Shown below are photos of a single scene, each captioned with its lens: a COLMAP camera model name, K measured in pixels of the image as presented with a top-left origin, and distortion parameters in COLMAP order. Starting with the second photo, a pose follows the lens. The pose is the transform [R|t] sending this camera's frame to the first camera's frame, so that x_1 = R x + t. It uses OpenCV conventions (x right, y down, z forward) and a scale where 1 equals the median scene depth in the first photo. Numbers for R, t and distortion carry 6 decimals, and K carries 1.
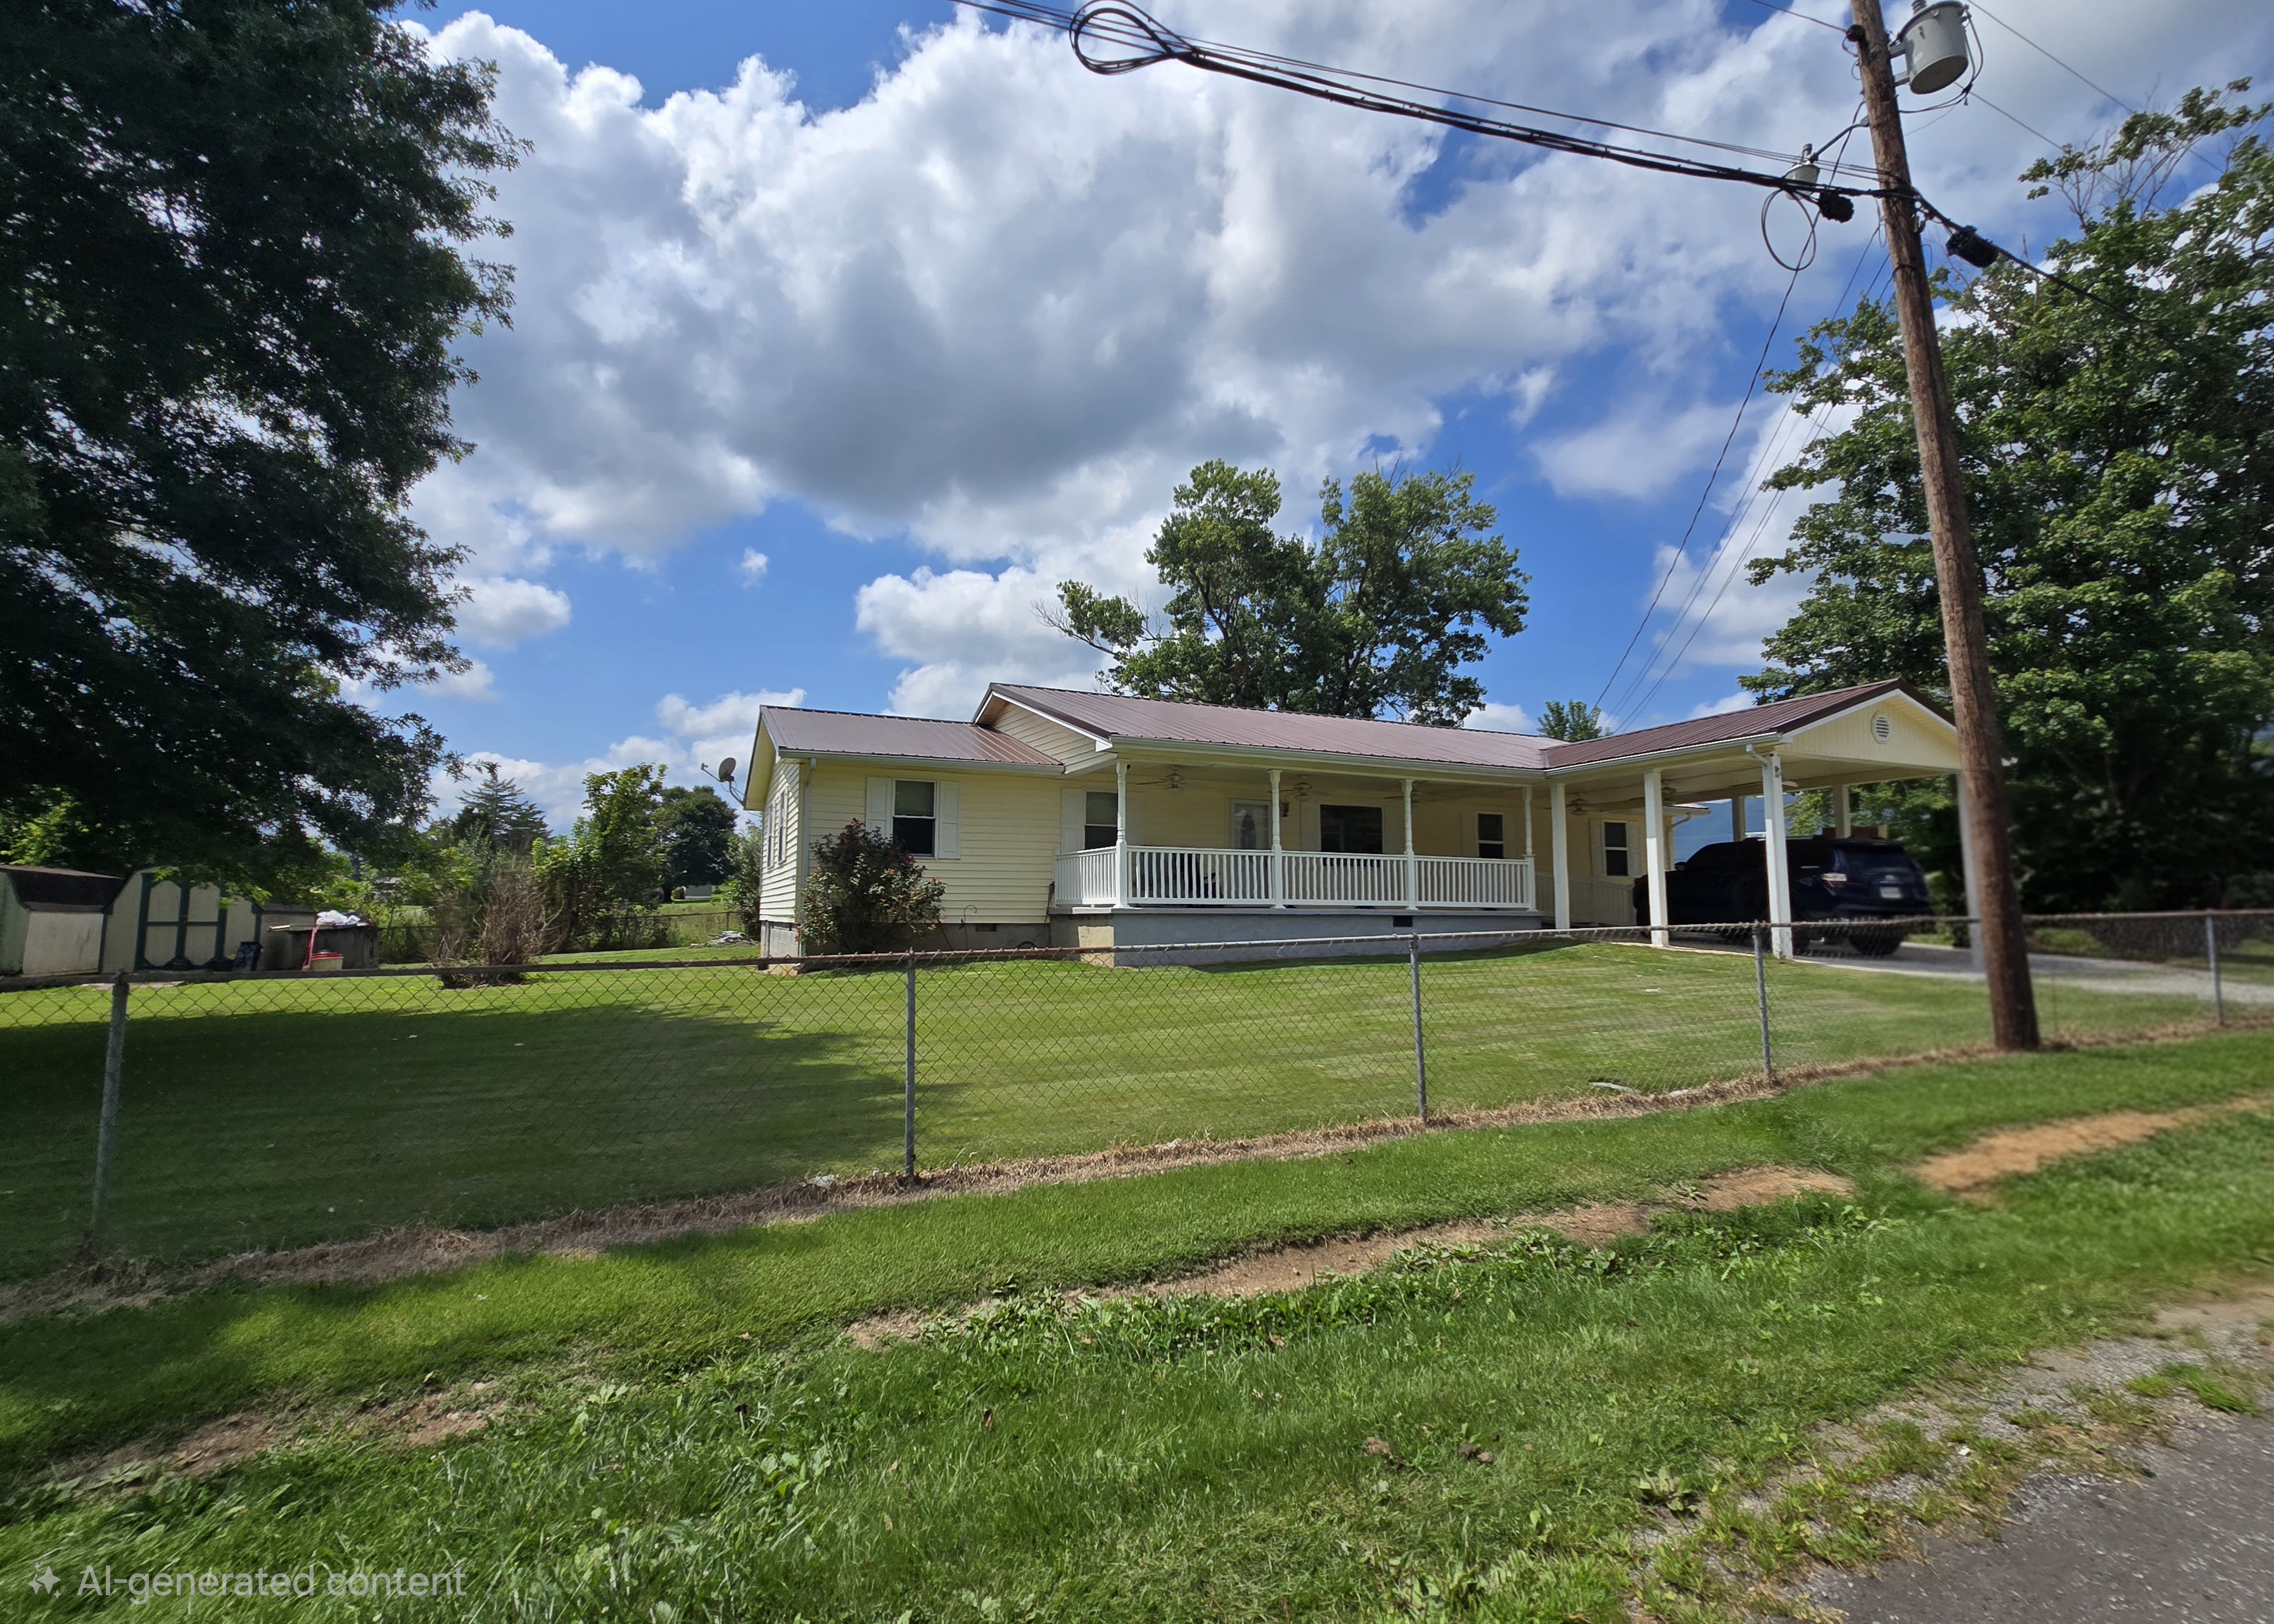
lens RADIAL K [[1015.4, 0, 1137.0], [0, 1015.4, 812.0], [0, 0, 1]] dist [-0.003518, -0.000629]
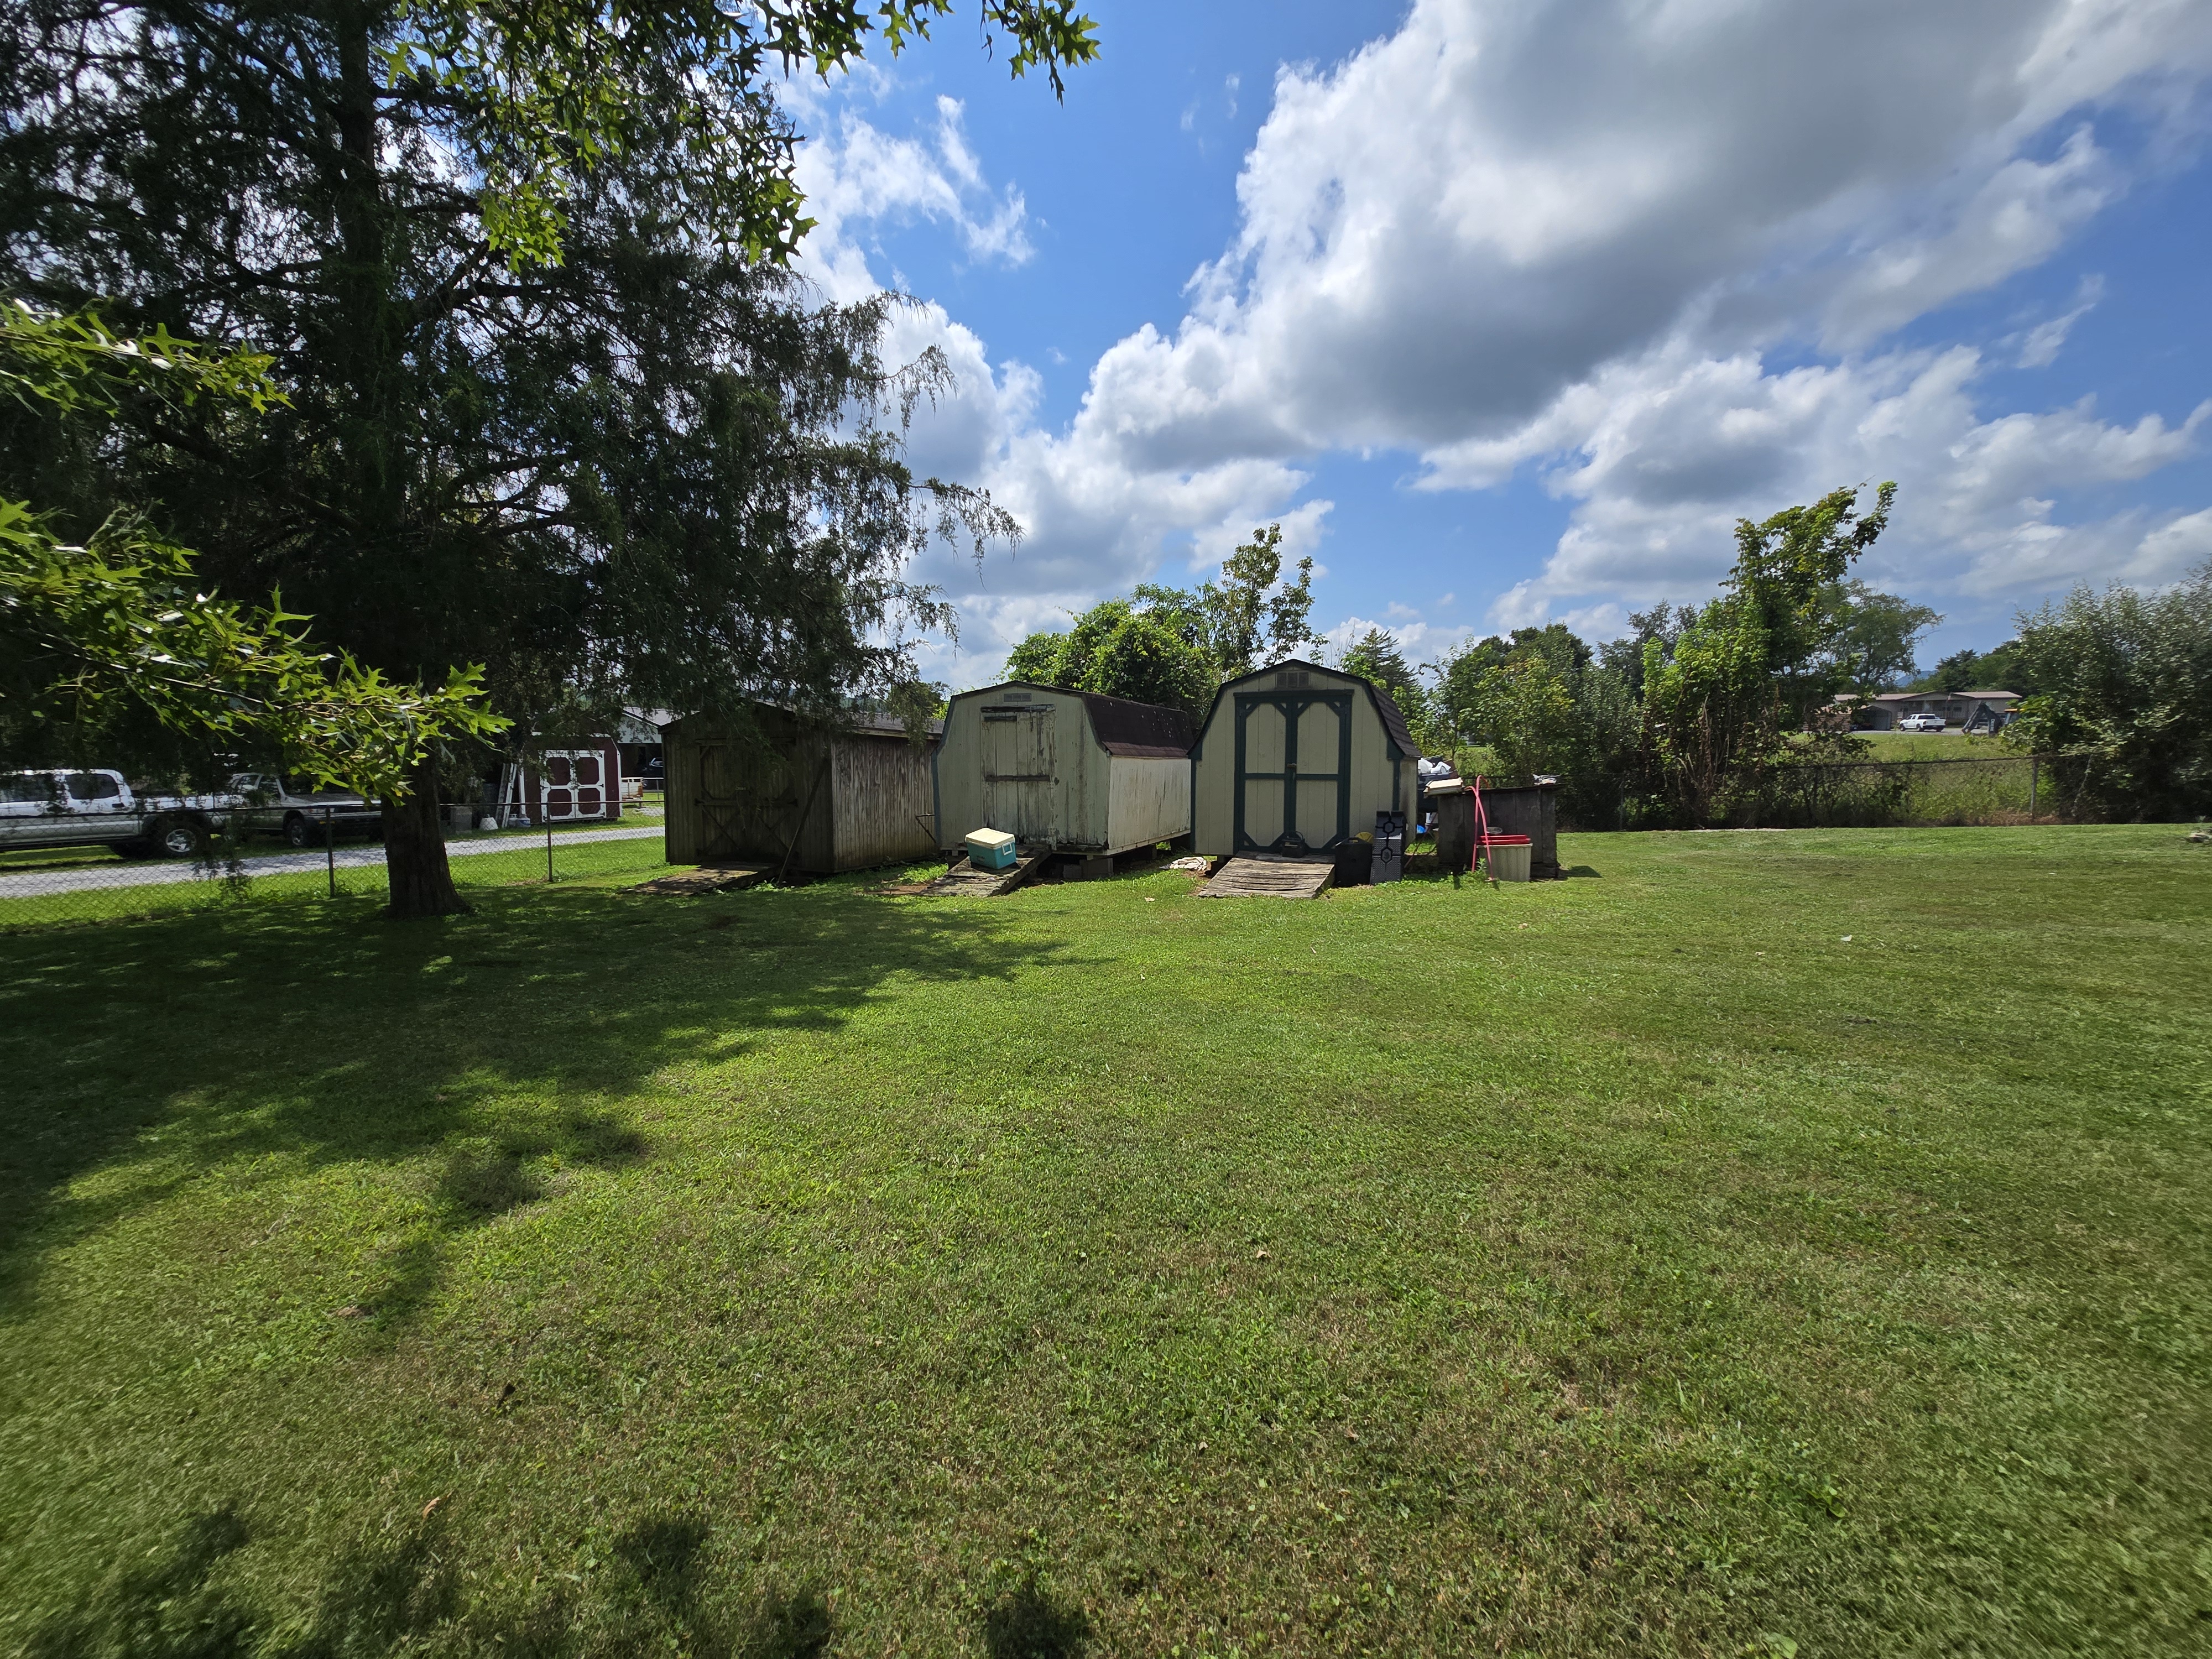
lens RADIAL K [[880.3, 0, 1114.0], [0, 880.3, 829.1], [0, 0, 1]] dist [0.001392, 0.000014]
pose [[0.694915, 0.064227, -0.716218, -0.635182], [0.067792, 0.985716, 0.154170, 0.053120], [0.715889, -0.155689, 0.680635, 0.560589]]
